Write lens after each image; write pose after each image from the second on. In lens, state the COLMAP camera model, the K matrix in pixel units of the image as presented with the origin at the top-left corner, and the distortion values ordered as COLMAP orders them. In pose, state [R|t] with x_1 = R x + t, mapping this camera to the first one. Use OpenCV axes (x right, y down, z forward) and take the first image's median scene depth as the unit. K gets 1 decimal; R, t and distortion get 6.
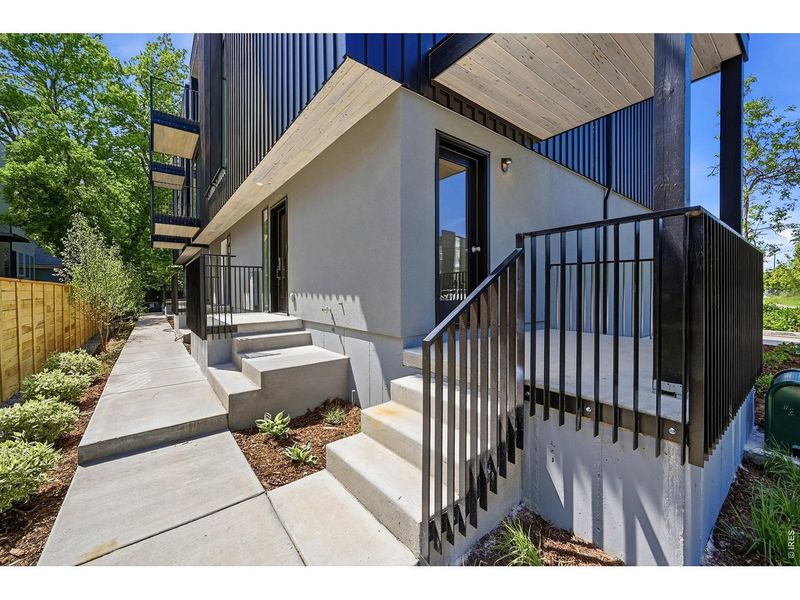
lens RADIAL K [[319.5, 0, 397.6], [0, 319.5, 295.4], [0, 0, 1]] dist [-0.000880, 0.000449]
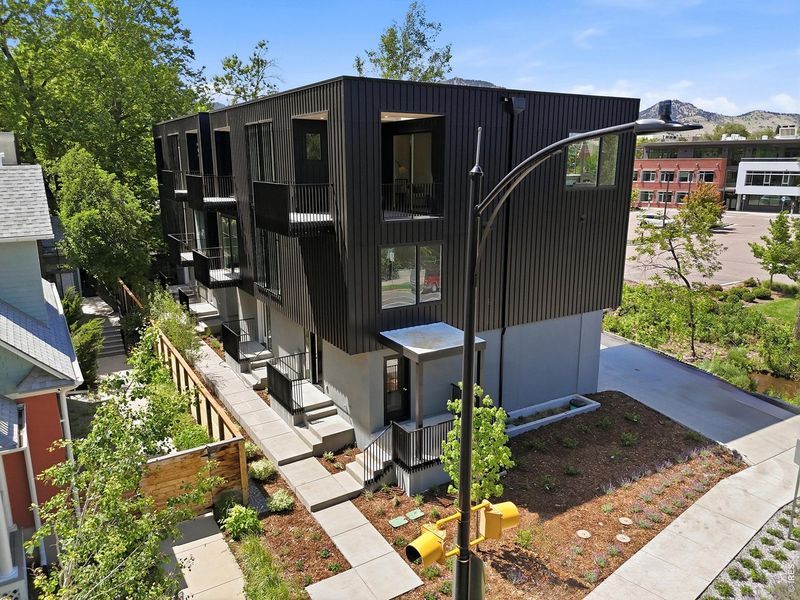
lens RADIAL K [[581.1, 0, 400.0], [0, 581.1, 300.0], [0, 0, 1]] dist [-0.001255, 0.001063]
pose [[0.994452, 0.028749, -0.101185, 0.793447], [-0.005253, 0.974300, 0.225191, -2.246596], [0.105059, -0.223410, 0.969046, -3.886938]]
